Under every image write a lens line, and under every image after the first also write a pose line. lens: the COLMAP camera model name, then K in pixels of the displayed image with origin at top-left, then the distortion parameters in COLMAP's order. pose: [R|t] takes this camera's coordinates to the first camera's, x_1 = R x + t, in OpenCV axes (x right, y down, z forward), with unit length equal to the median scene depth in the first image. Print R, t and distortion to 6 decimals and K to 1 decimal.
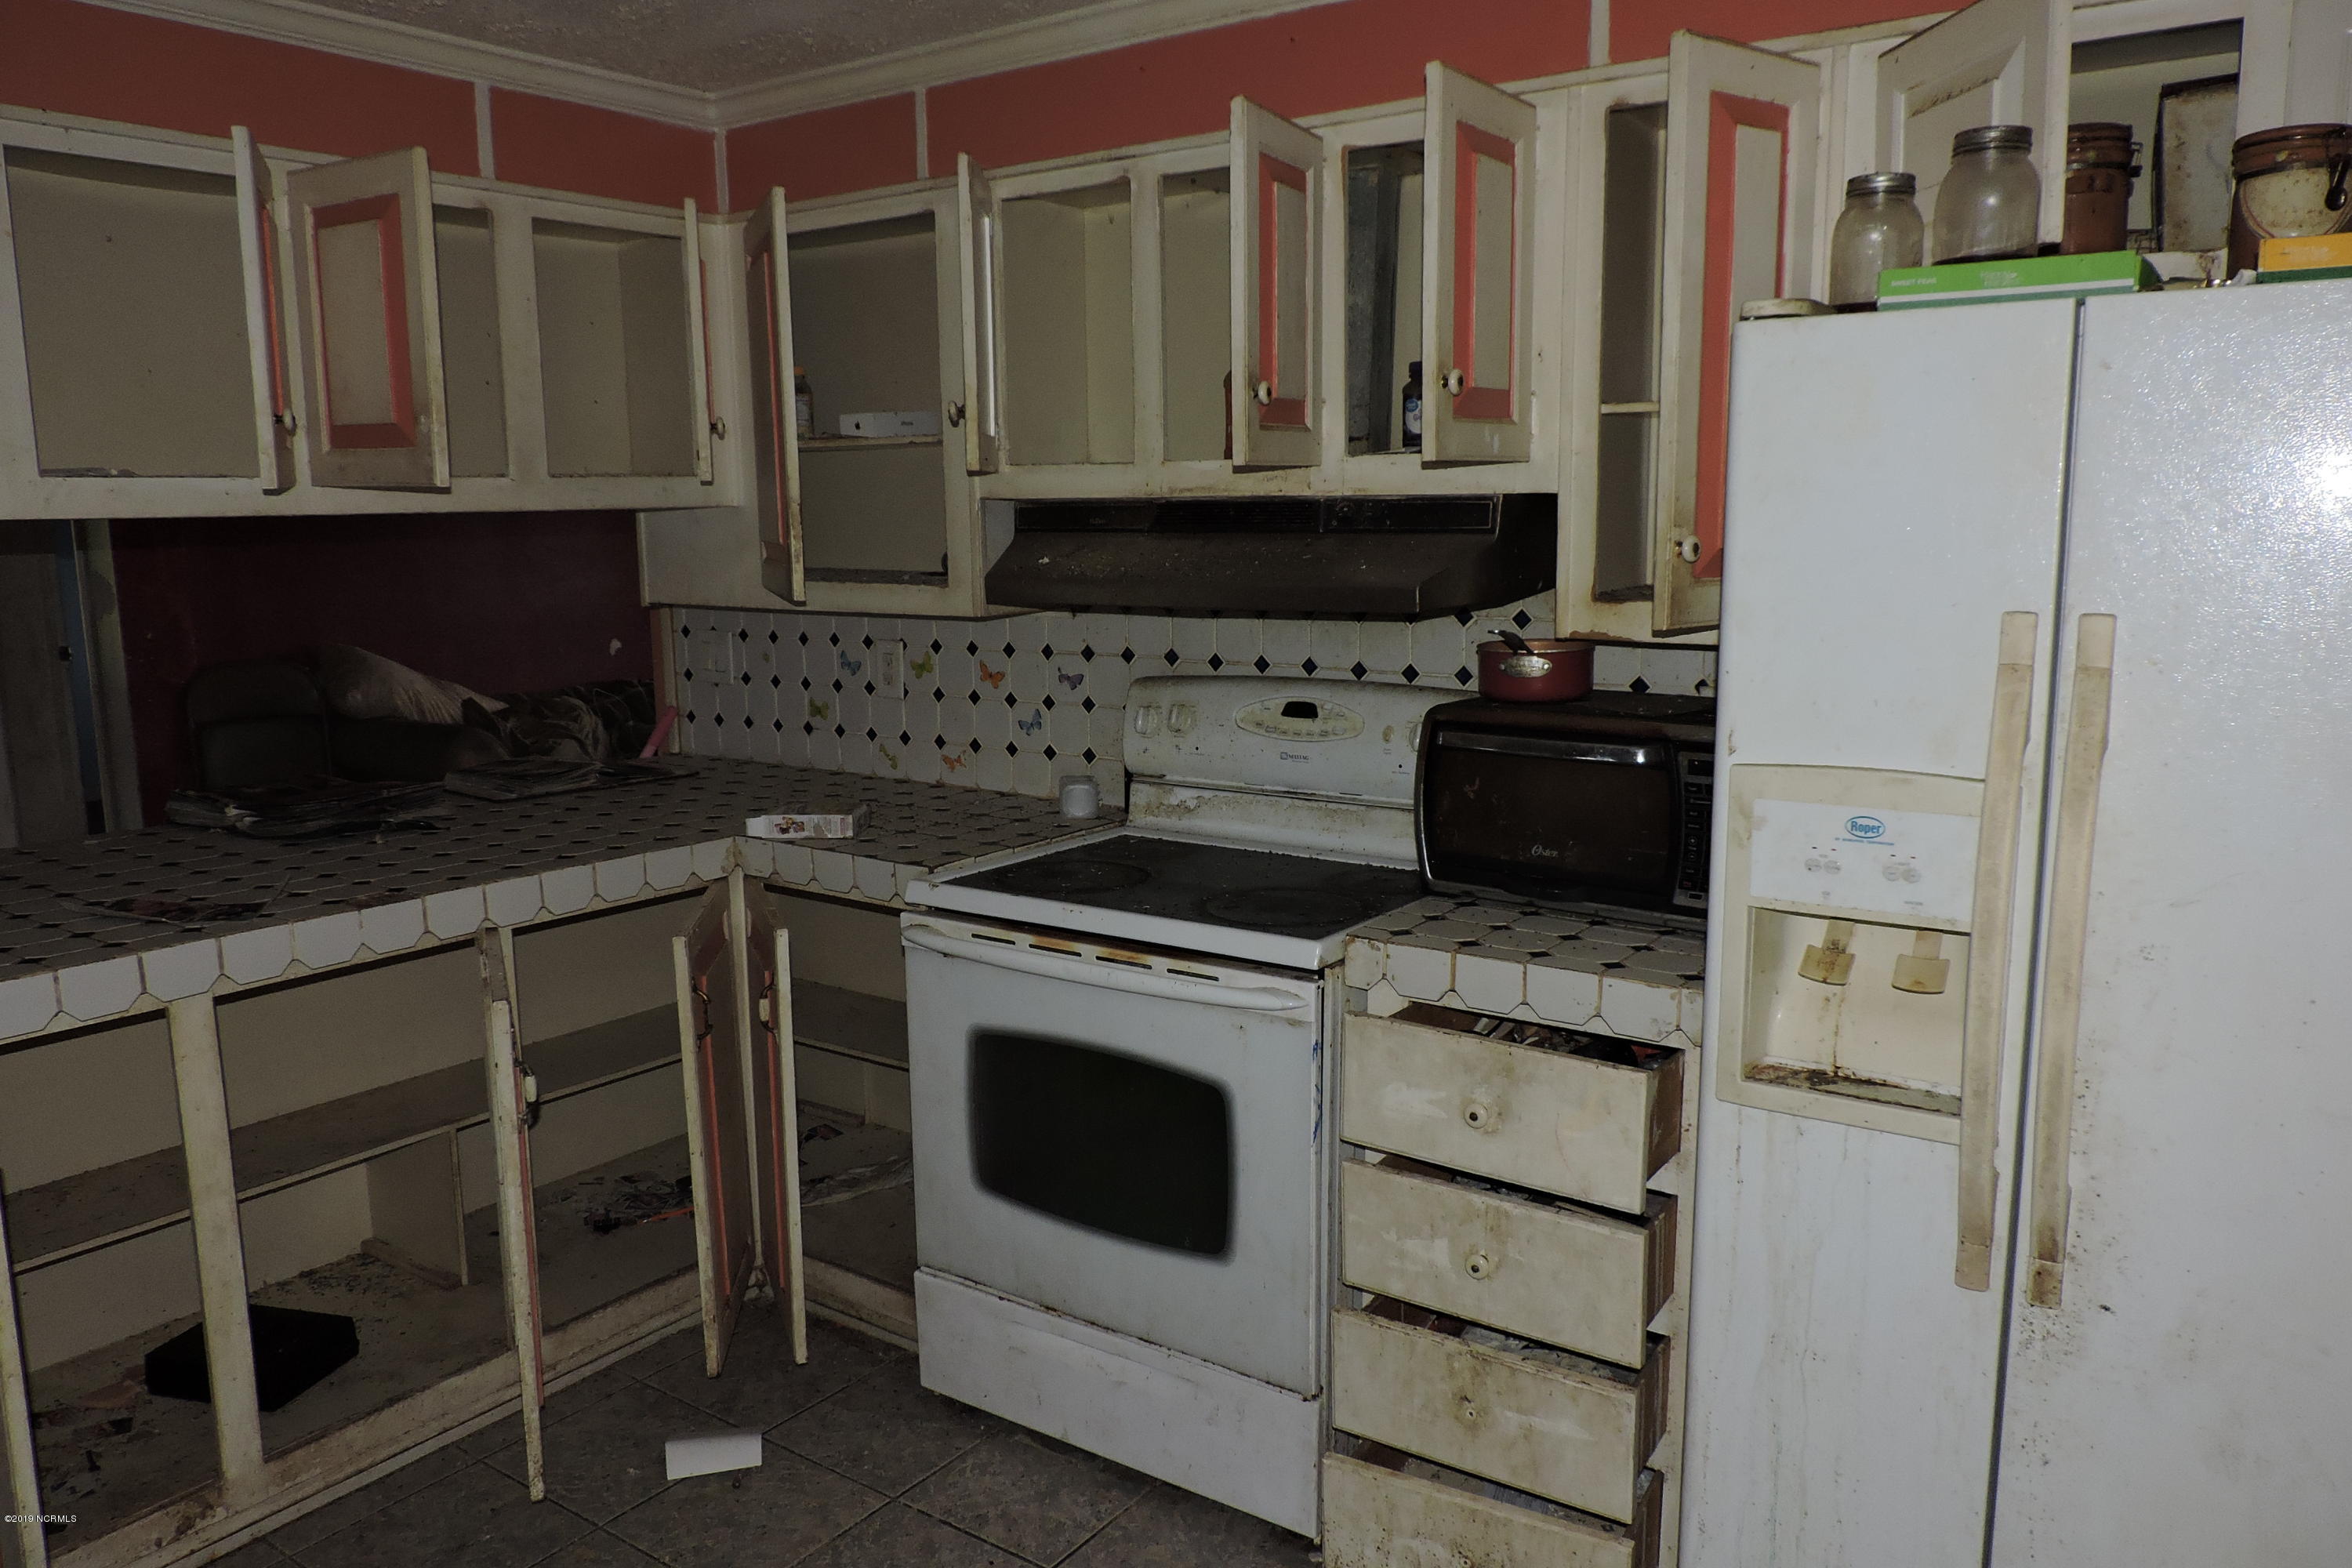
lens RADIAL K [[1682.8, 0, 1175.5], [0, 1682.8, 794.3], [0, 0, 1]] dist [-0.022697, 0.004975]
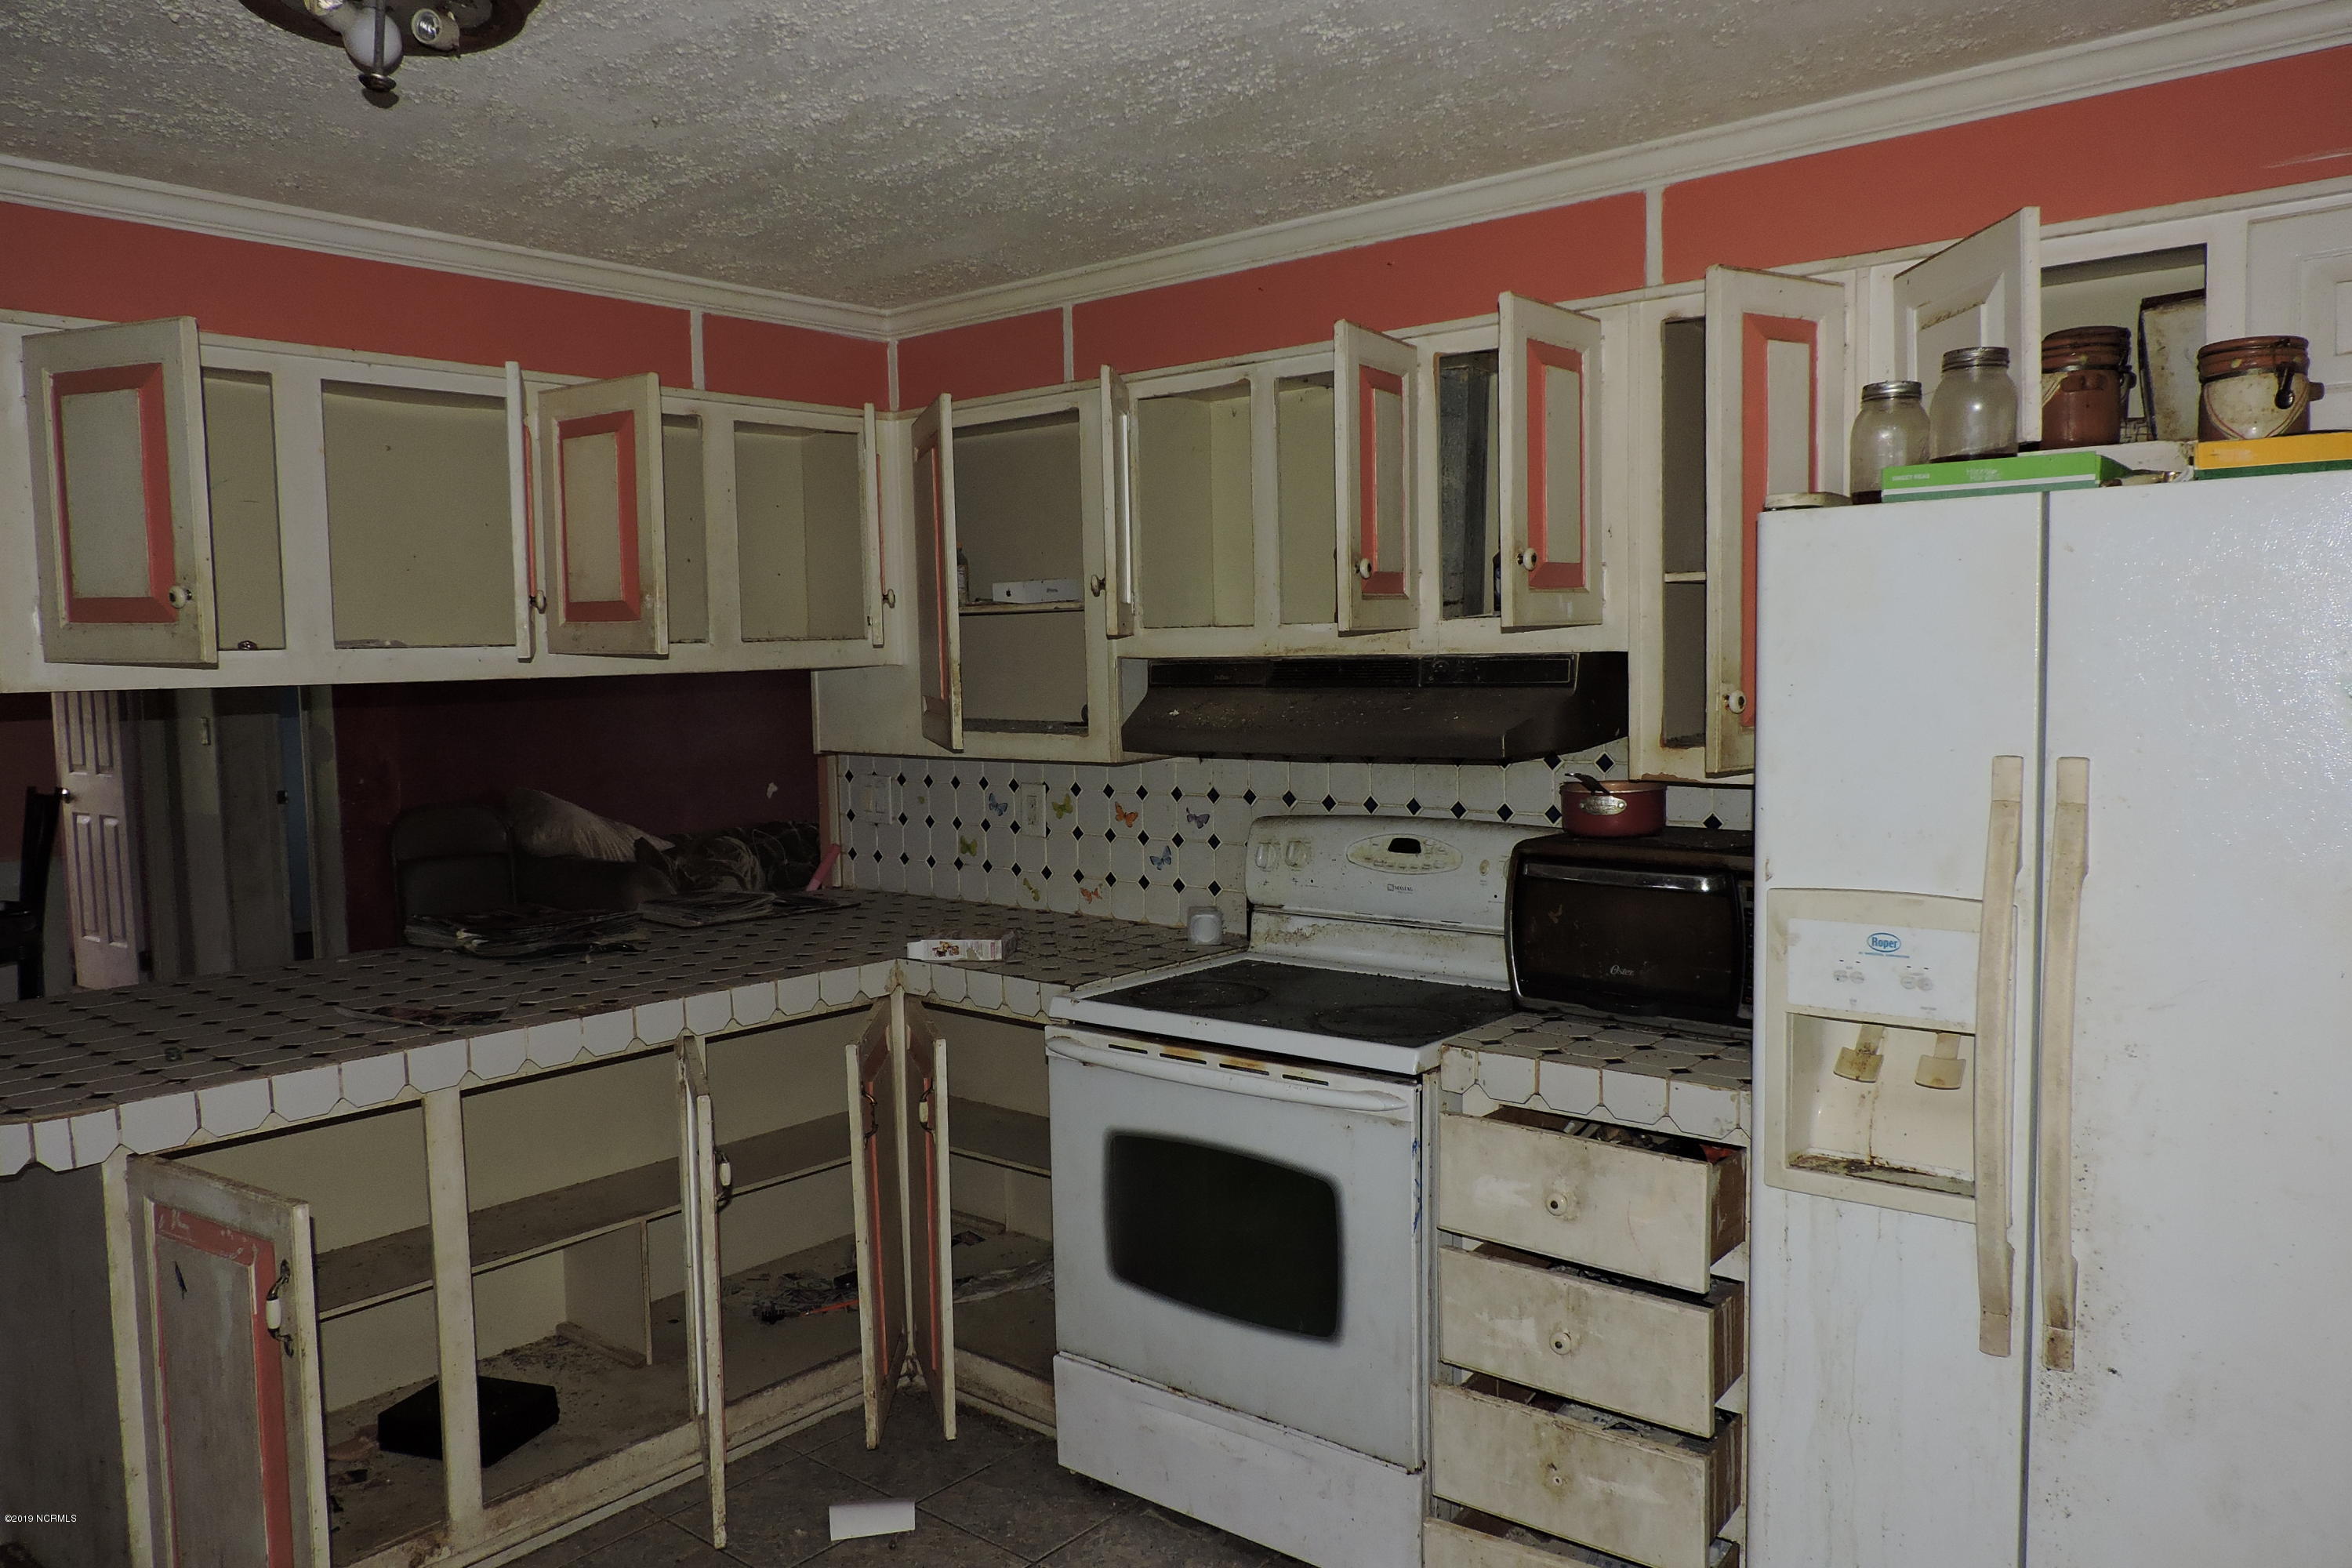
lens RADIAL K [[1682.8, 0, 1175.5], [0, 1682.8, 794.3], [0, 0, 1]] dist [-0.022697, 0.004975]
pose [[0.997095, -0.003028, -0.076109, 0.009337], [-0.003403, 0.996440, -0.084231, 0.011408], [0.076094, 0.084245, 0.993535, -0.127461]]
